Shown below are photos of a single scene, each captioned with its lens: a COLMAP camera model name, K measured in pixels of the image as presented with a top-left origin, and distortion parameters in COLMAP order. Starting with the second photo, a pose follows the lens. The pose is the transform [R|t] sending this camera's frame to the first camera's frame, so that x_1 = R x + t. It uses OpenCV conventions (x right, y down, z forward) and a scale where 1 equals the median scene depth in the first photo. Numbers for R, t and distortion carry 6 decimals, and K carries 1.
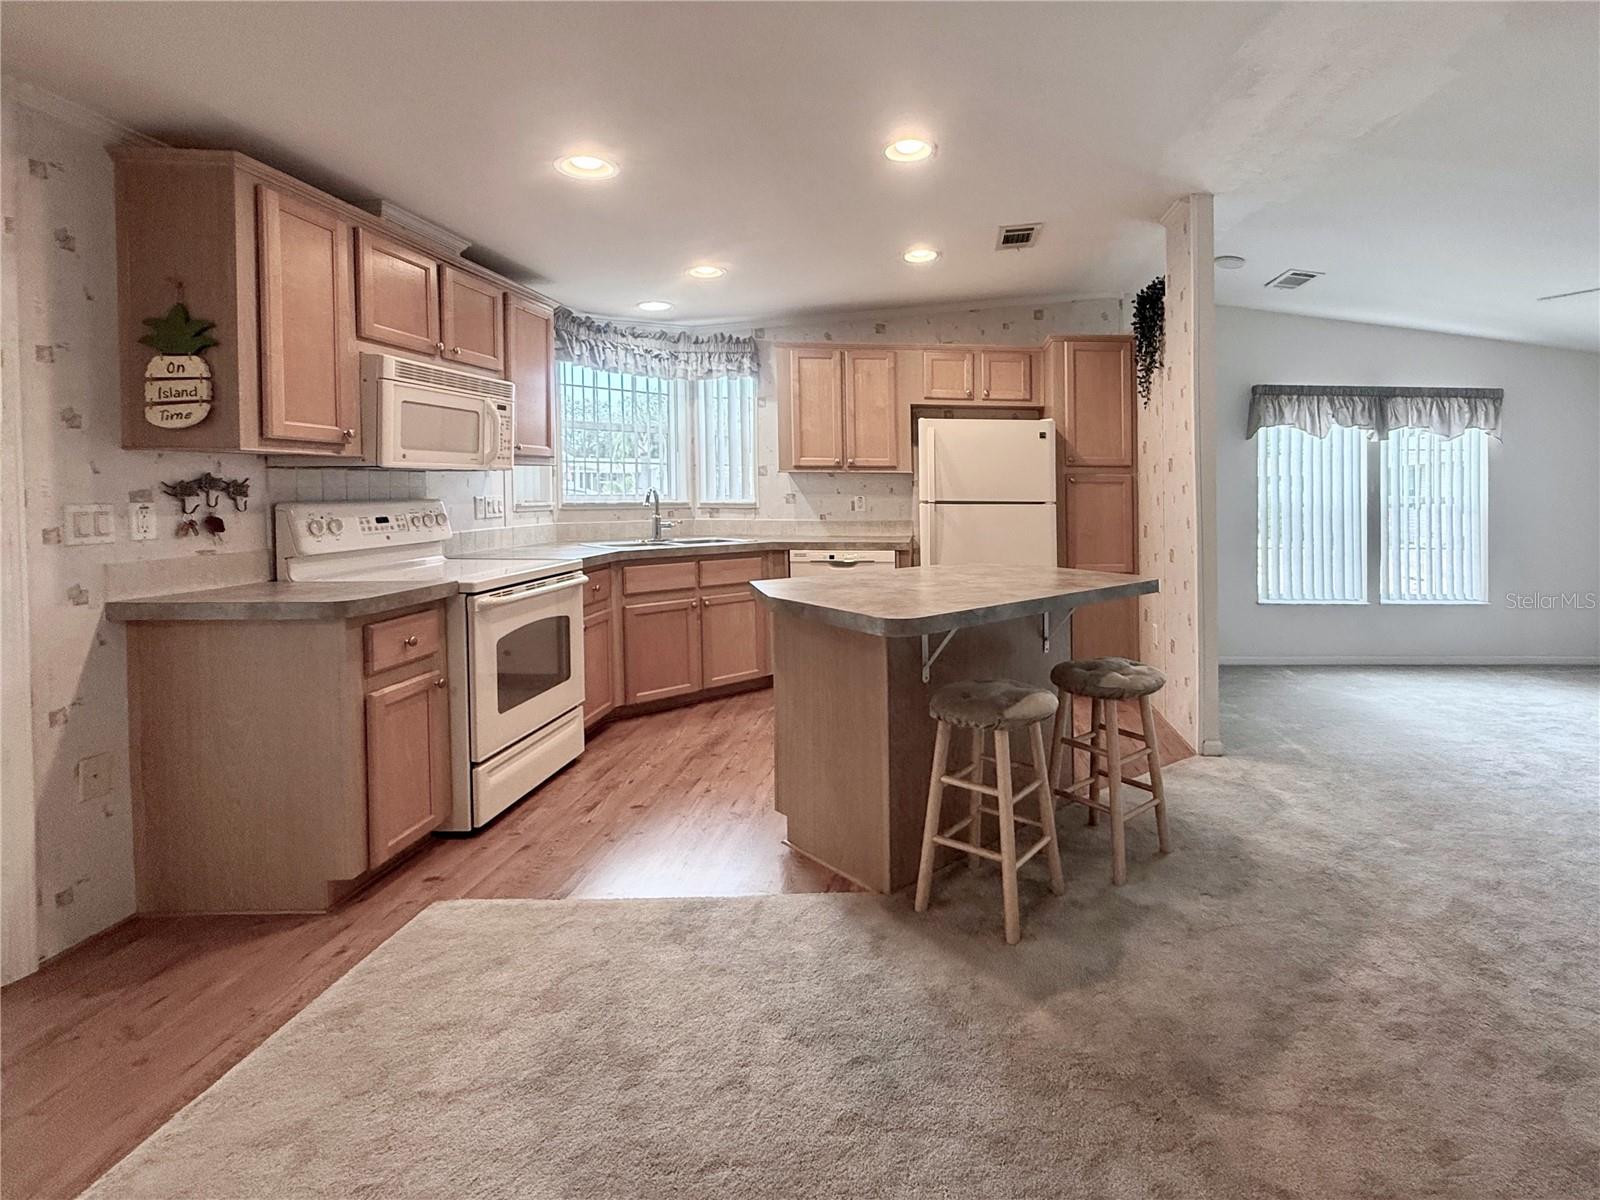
lens RADIAL K [[808.7, 0, 828.2], [0, 808.7, 483.3], [0, 0, 1]] dist [-0.001778, 0.000205]
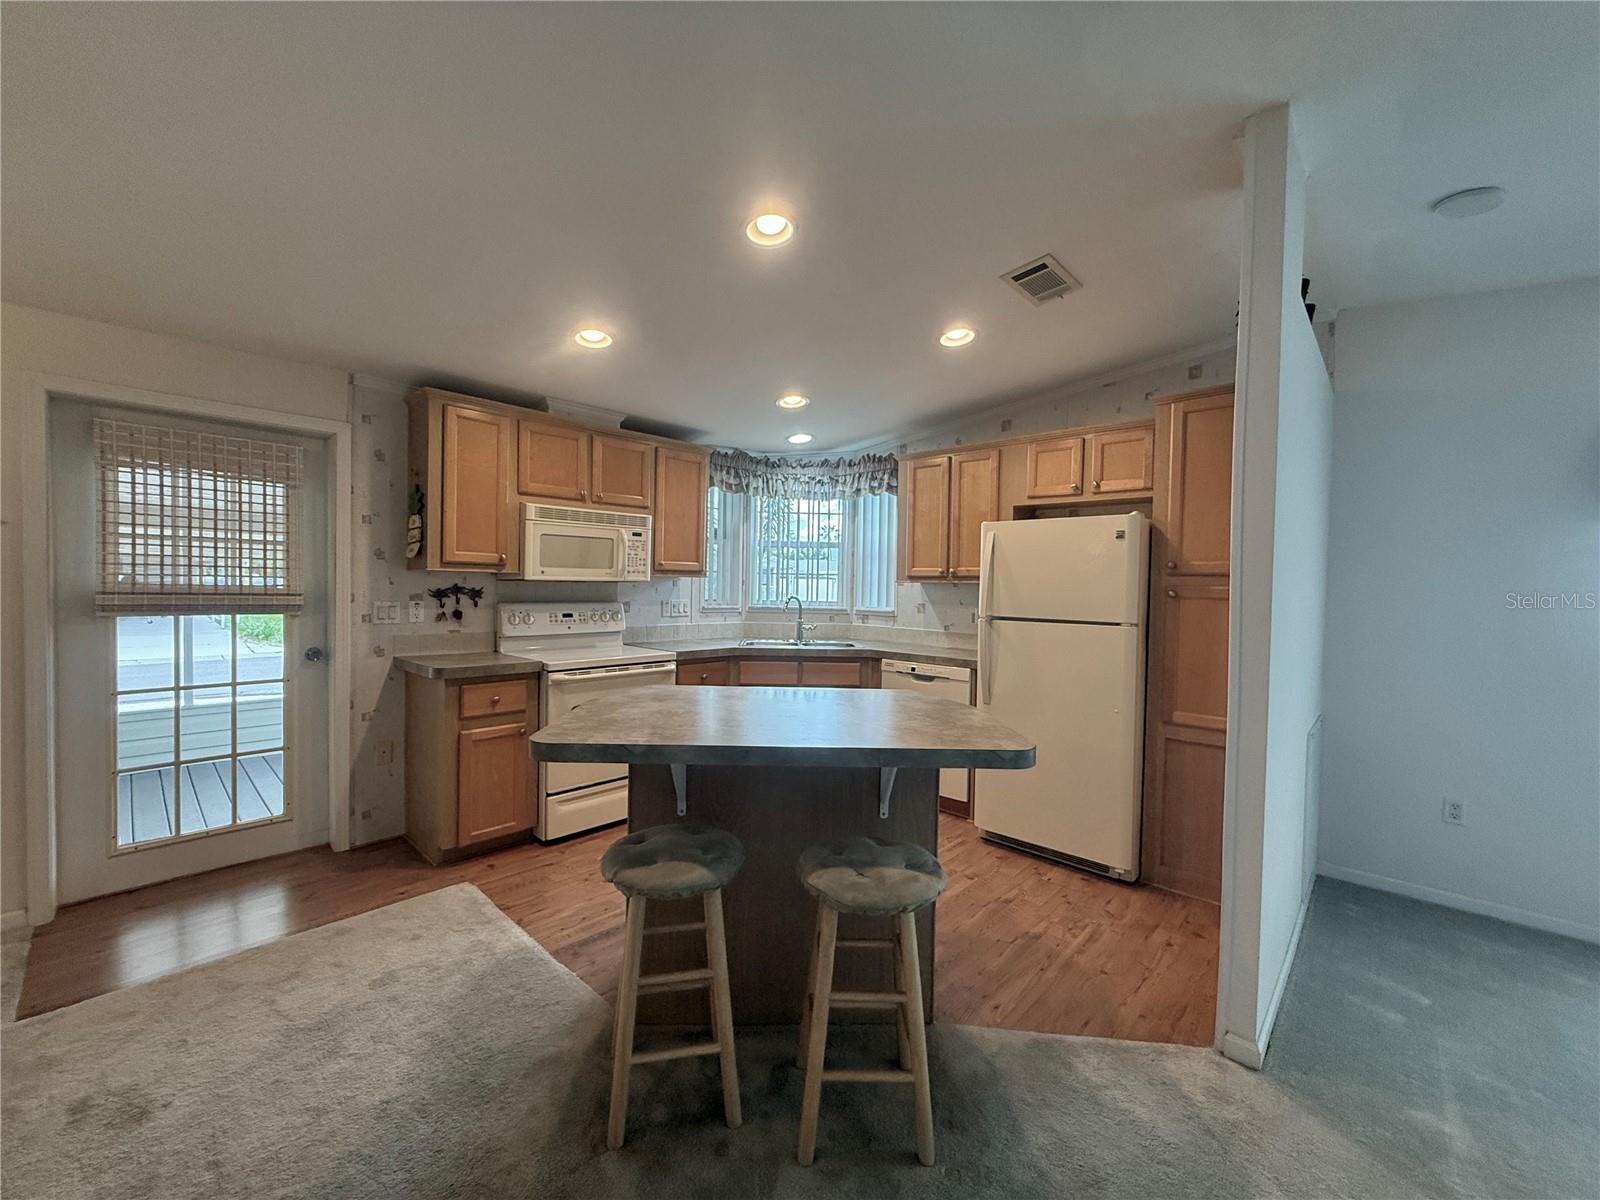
lens RADIAL K [[635.8, 0, 803.0], [0, 635.8, 600.0], [0, 0, 1]] dist [-0.000717, -0.000395]
pose [[0.735849, 0.020167, -0.676846, 0.454201], [-0.007024, 0.999730, 0.022151, -0.009490], [0.677110, -0.011546, 0.735792, 0.367068]]
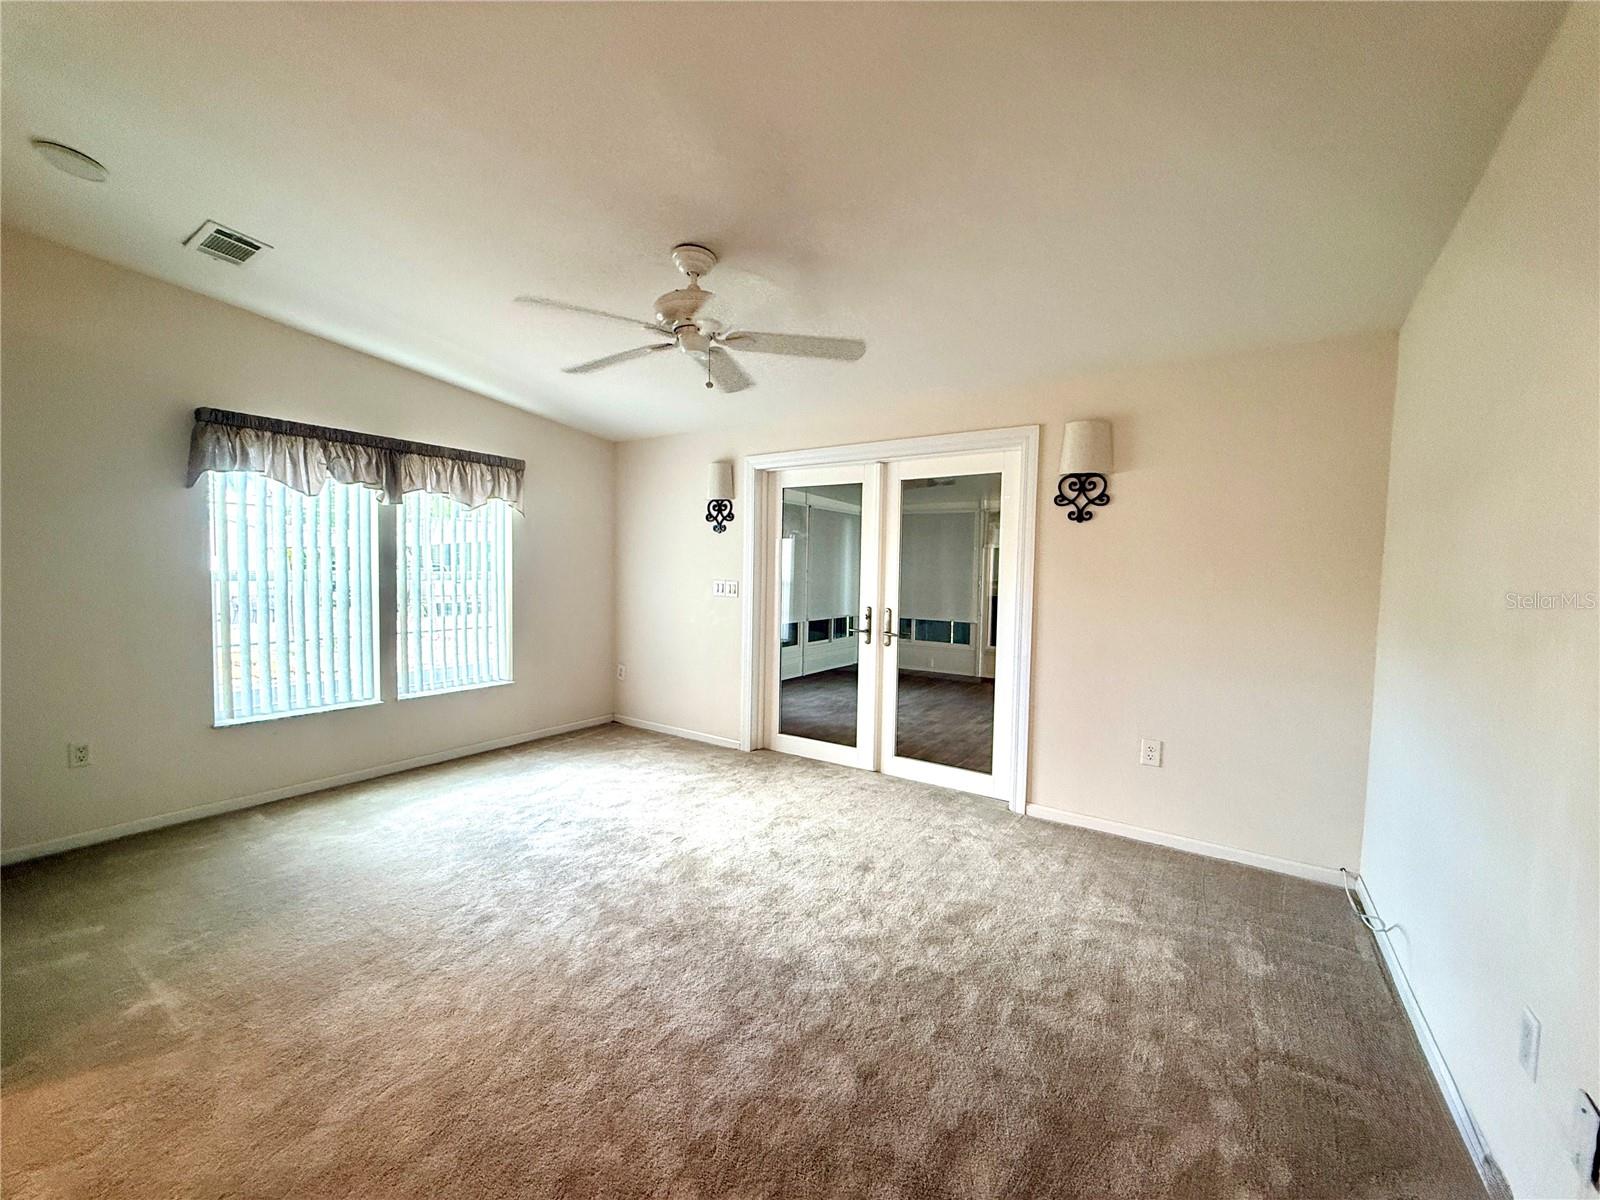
lens RADIAL K [[635.8, 0, 800.2], [0, 635.8, 597.1], [0, 0, 1]] dist [-0.000717, -0.000395]
pose [[0.550674, -0.036257, 0.833933, 0.369325], [-0.021389, 0.998115, 0.057519, -0.004806], [-0.834447, -0.049511, 0.548860, 0.294126]]
